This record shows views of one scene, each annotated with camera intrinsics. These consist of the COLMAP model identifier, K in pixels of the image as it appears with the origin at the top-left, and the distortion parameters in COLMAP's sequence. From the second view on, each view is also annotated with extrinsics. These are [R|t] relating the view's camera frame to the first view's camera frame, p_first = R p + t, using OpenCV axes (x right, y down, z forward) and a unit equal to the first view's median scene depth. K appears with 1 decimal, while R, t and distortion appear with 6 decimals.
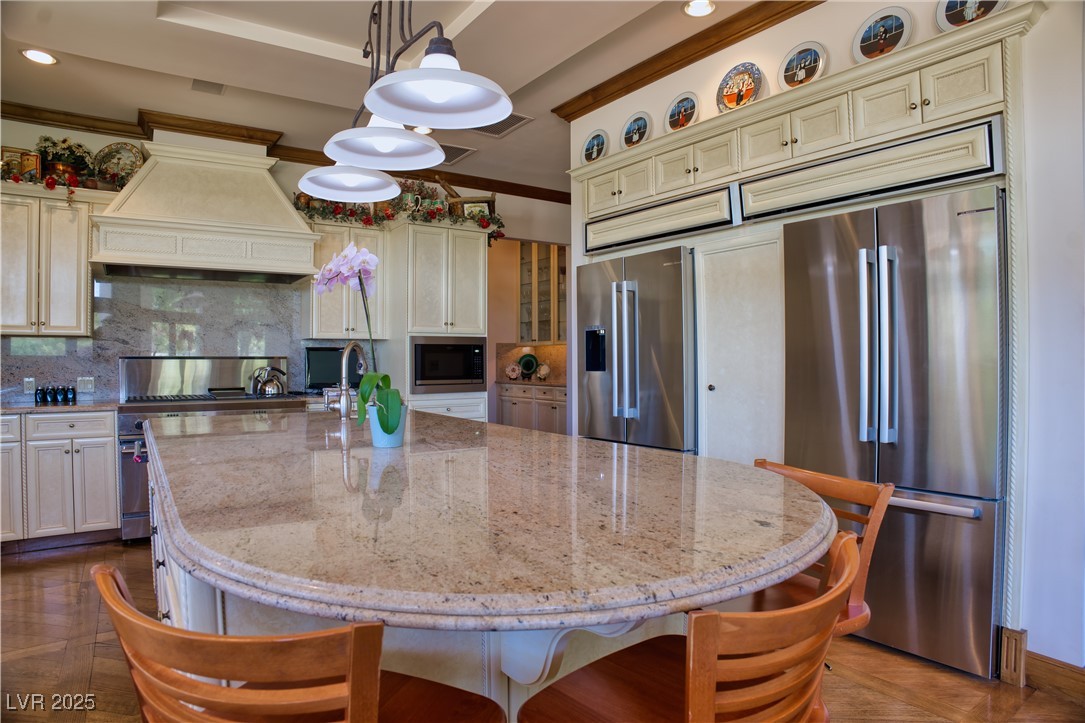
lens RADIAL K [[628.5, 0, 548.3], [0, 628.5, 361.8], [0, 0, 1]] dist [-0.166146, 0.066205]
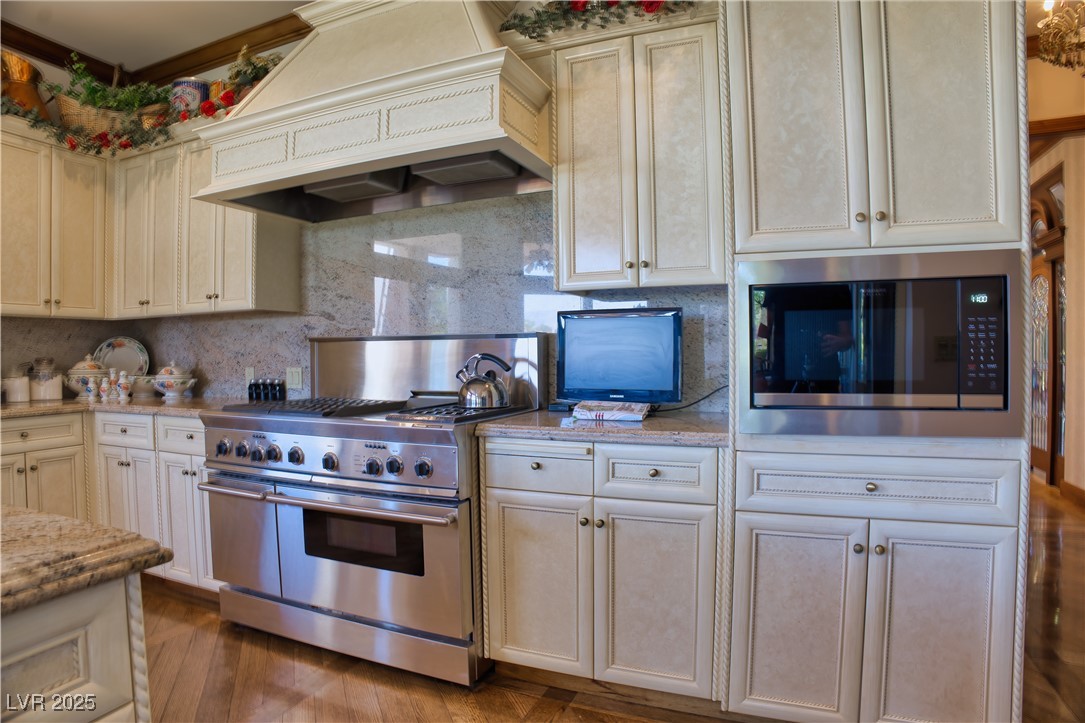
lens RADIAL K [[628.5, 0, 548.3], [0, 628.5, 361.8], [0, 0, 1]] dist [-0.166146, 0.066205]
pose [[0.520239, 0.010410, -0.853957, 0.015009], [0.006212, 0.999853, 0.015972, 0.007362], [0.853998, -0.013614, 0.520098, 0.734652]]
